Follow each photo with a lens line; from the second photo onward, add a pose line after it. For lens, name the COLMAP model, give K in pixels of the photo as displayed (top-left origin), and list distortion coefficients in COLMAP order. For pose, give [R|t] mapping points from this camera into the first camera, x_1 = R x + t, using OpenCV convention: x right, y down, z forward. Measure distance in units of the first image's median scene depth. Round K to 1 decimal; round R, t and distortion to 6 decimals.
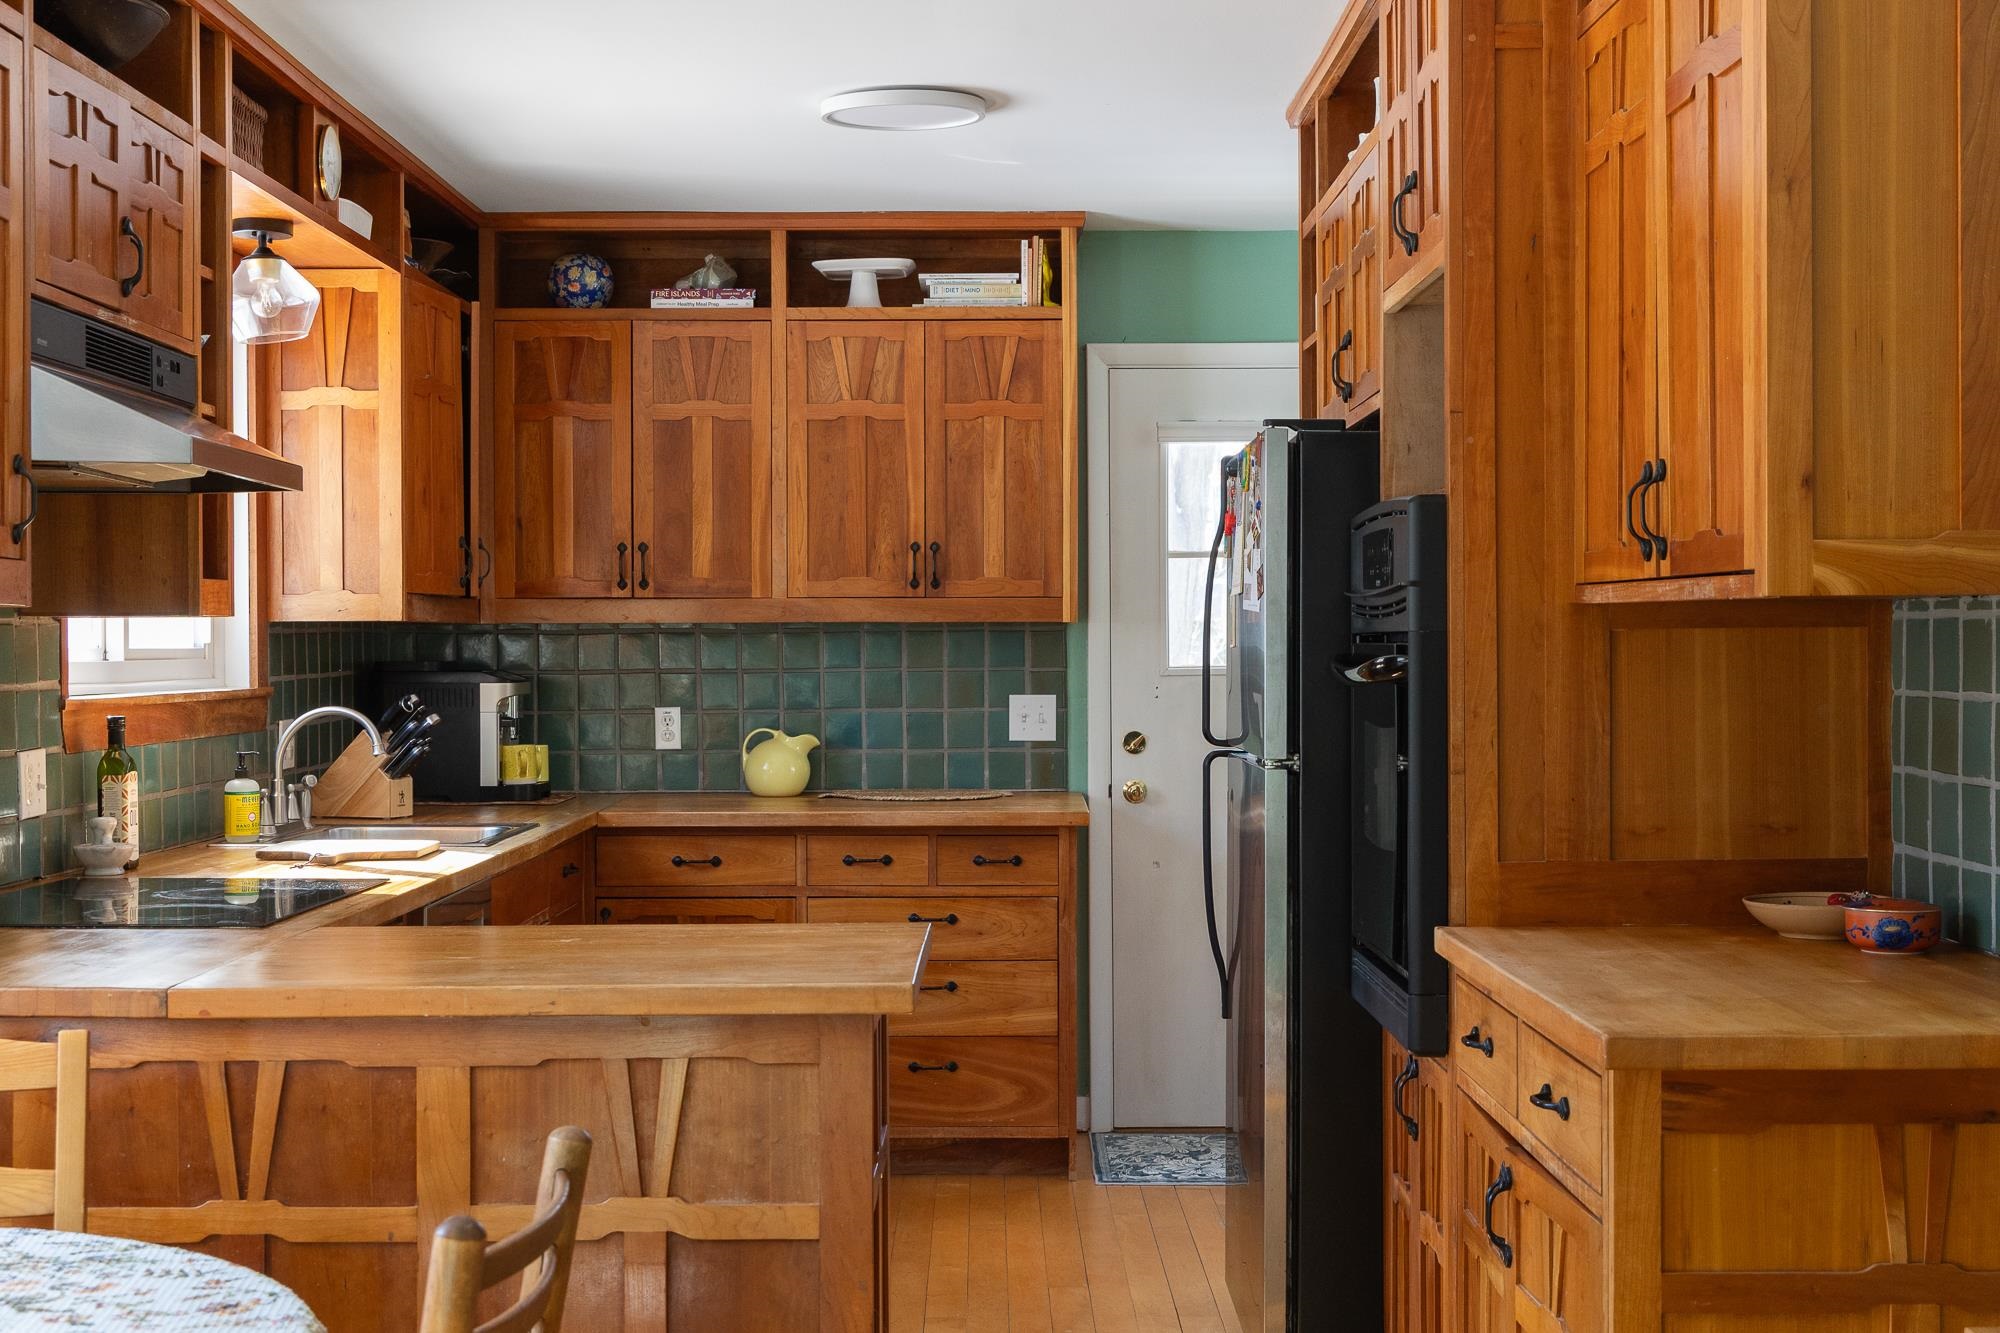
lens RADIAL K [[2646.9, 0, 1001.5], [0, 2646.9, 650.0], [0, 0, 1]] dist [0.032224, 0.000000]
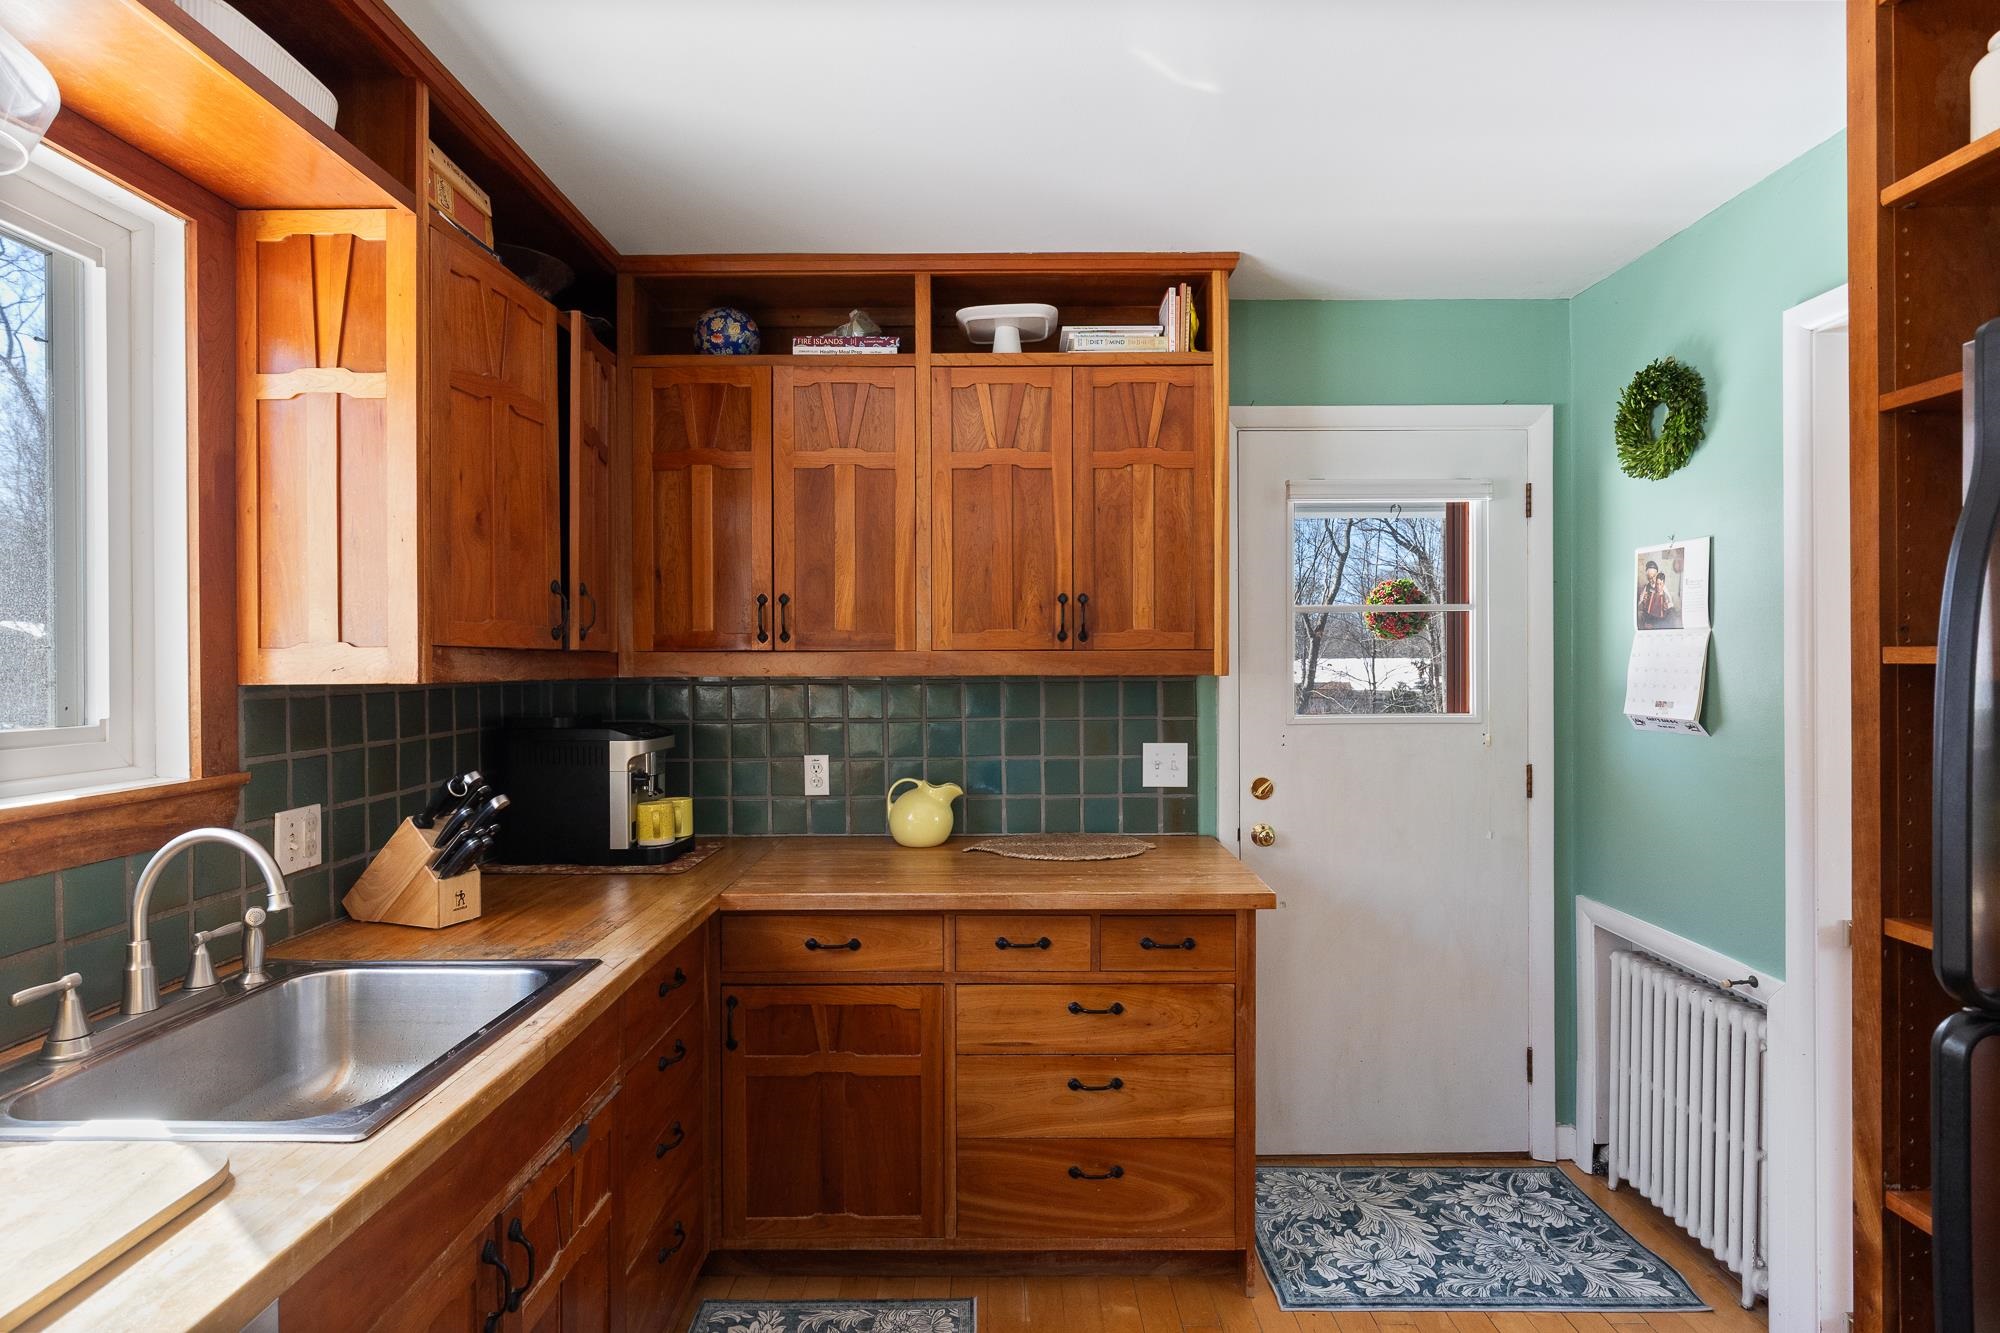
lens RADIAL K [[1005.4, 0, 991.1], [0, 1005.4, 668.2], [0, 0, 1]] dist [-0.002535, -0.000811]
pose [[0.999950, -0.000683, -0.010019, -0.057869], [0.000687, 1.000000, 0.000351, -0.013958], [0.010019, -0.000358, 0.999950, 0.658242]]
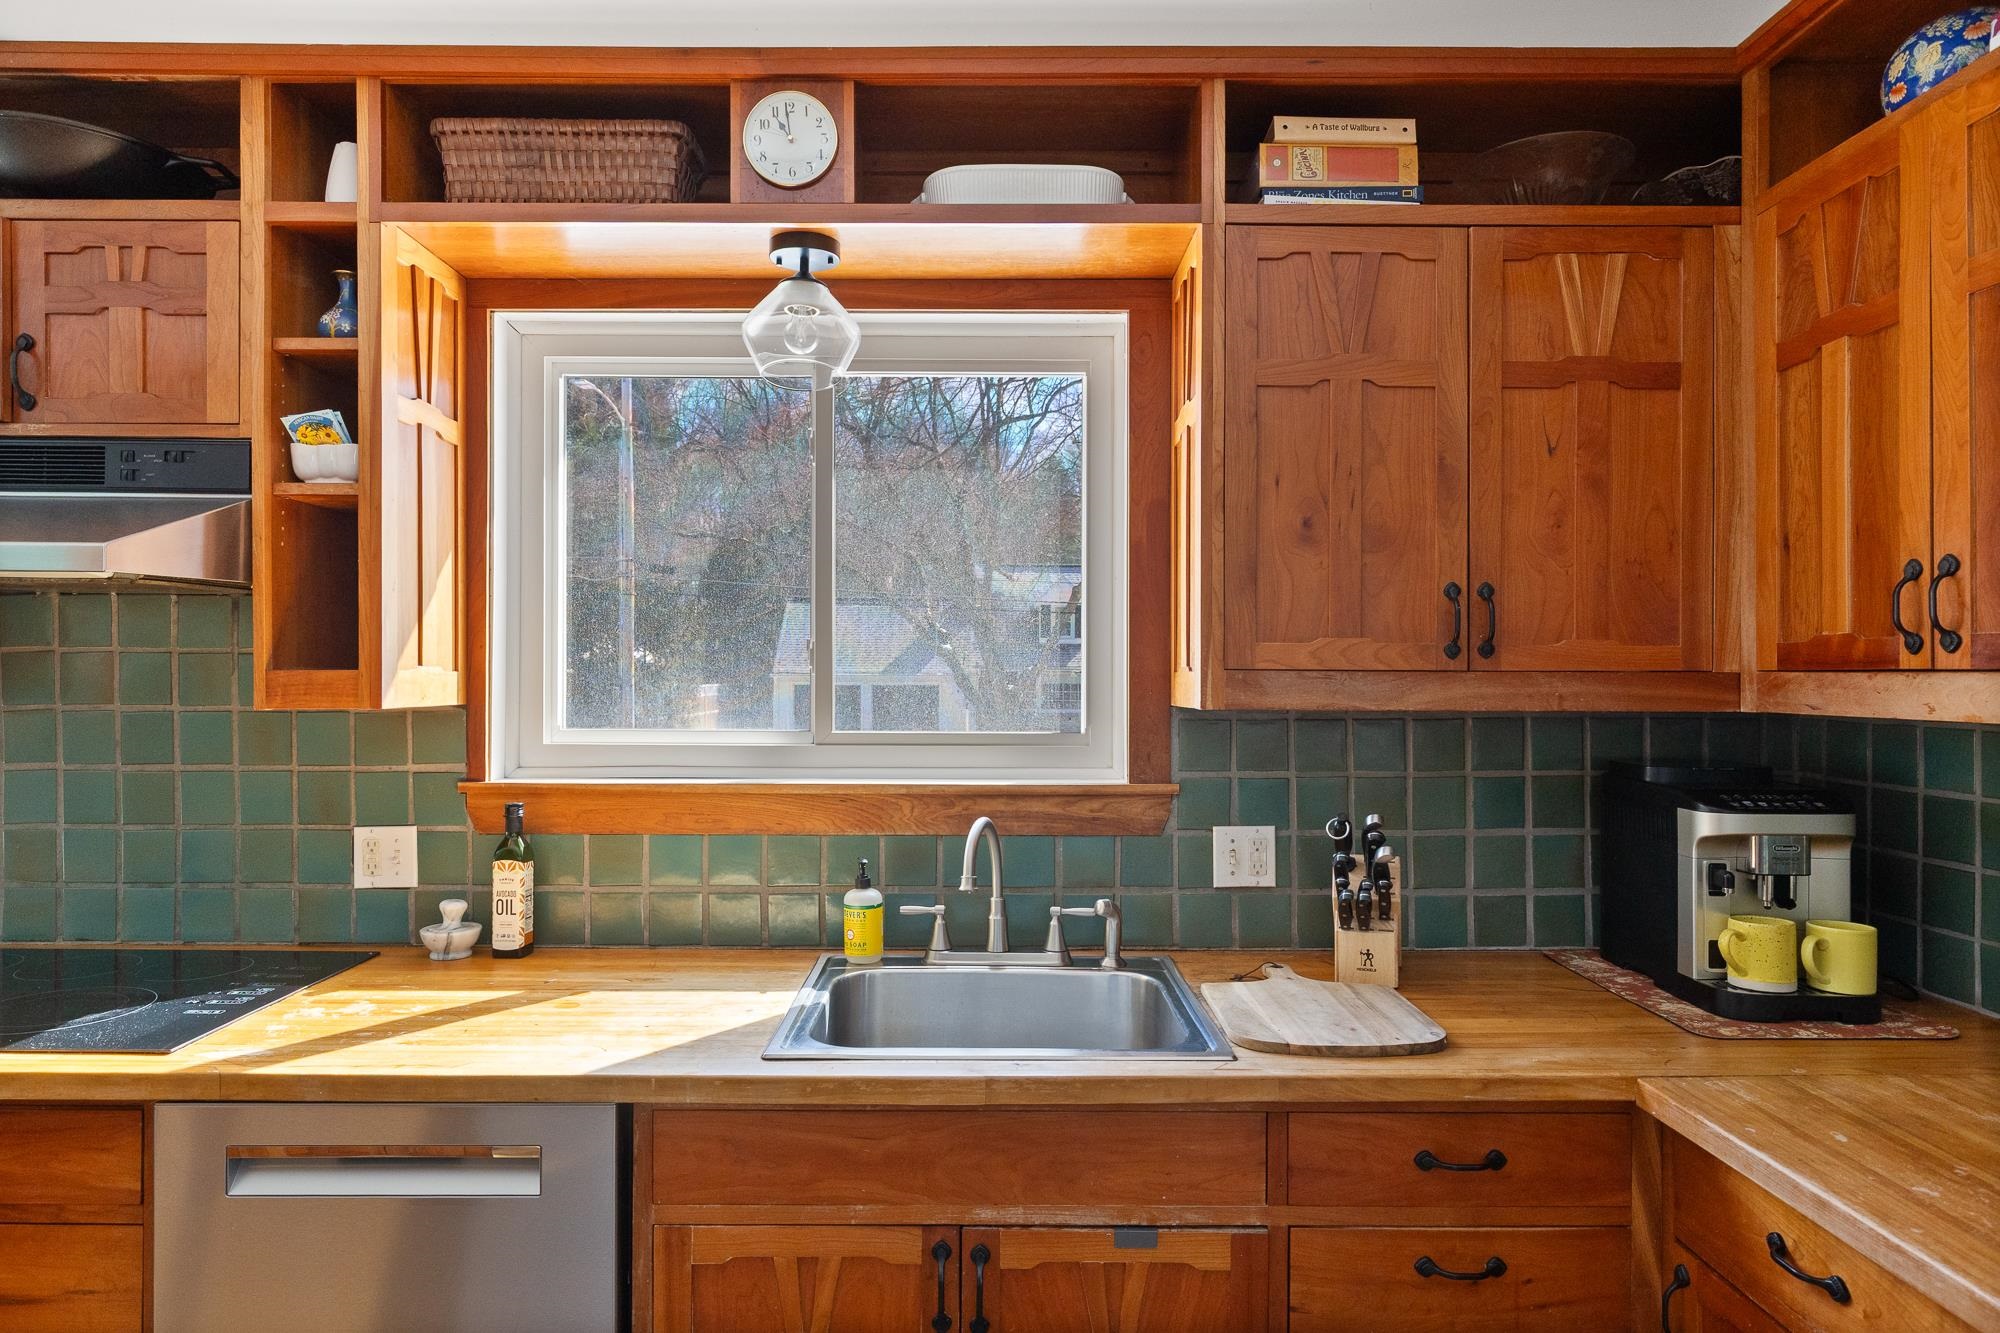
lens RADIAL K [[1214.5, 0, 995.3], [0, 1214.5, 673.5], [0, 0, 1]] dist [0.012344, -0.006403]
pose [[-0.003806, 0.002314, -0.999990, 0.092913], [-0.006087, 0.999979, 0.002337, -0.019241], [0.999974, 0.006095, -0.003792, 0.862794]]
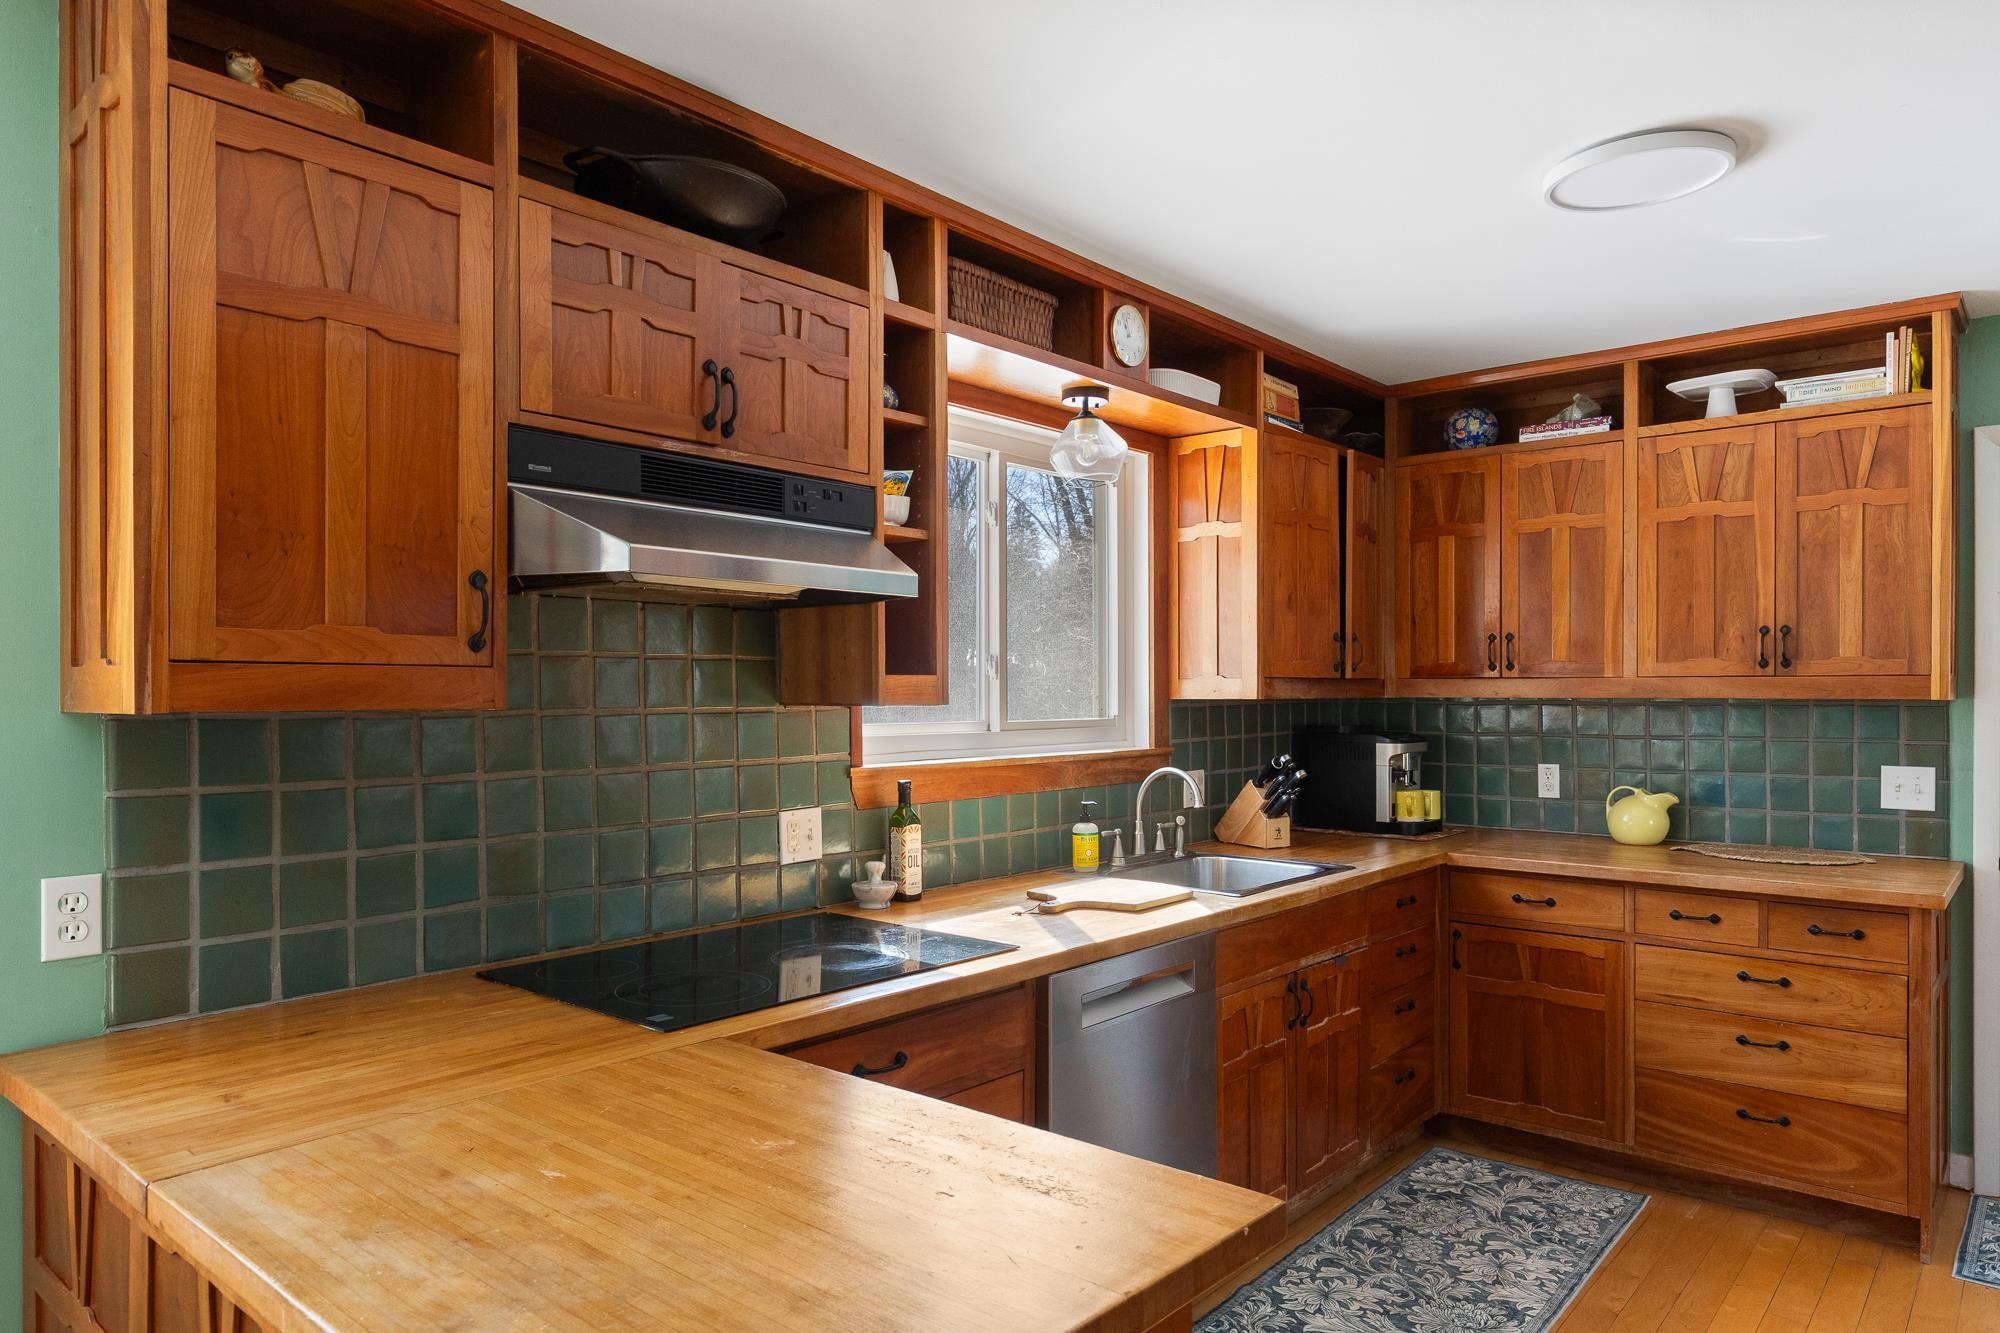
lens RADIAL K [[1248.8, 0, 1004.9], [0, 1248.8, 695.2], [0, 0, 1]] dist [0.003882, -0.003238]
pose [[0.757453, 0.005674, -0.652865, 0.070468], [-0.002994, 0.999982, 0.005216, -0.014305], [0.652883, -0.001996, 0.757456, 0.420160]]
